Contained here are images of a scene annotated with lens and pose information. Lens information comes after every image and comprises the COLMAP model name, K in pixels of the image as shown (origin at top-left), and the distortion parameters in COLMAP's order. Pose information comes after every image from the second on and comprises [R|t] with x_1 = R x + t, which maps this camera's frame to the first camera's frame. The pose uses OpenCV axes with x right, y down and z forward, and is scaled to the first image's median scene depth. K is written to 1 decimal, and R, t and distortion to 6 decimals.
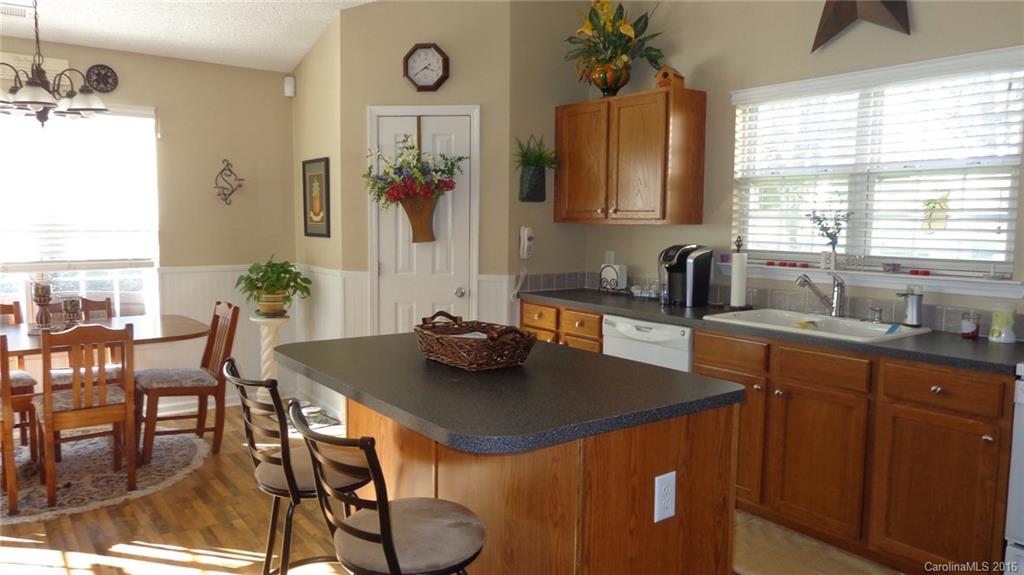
lens RADIAL K [[719.8, 0, 512.0], [0, 719.8, 287.5], [0, 0, 1]] dist [0.004309, 0.001507]
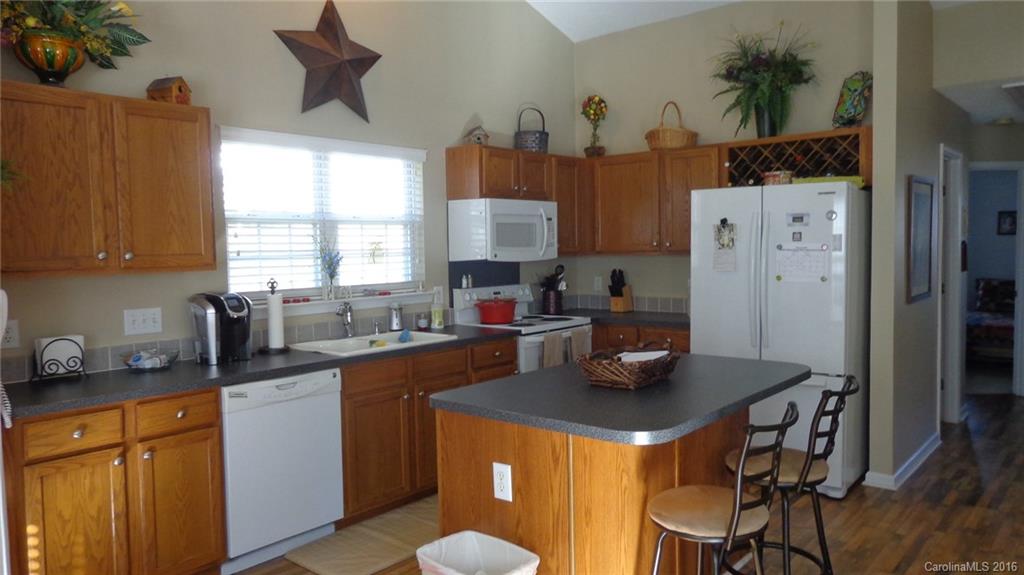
lens RADIAL K [[719.8, 0, 512.0], [0, 719.8, 287.5], [0, 0, 1]] dist [0.004309, 0.001507]
pose [[-0.232371, -0.052265, 0.971222, -0.749882], [0.116802, 0.989829, 0.081212, -0.103115], [-0.965588, 0.132312, -0.223903, 0.942315]]
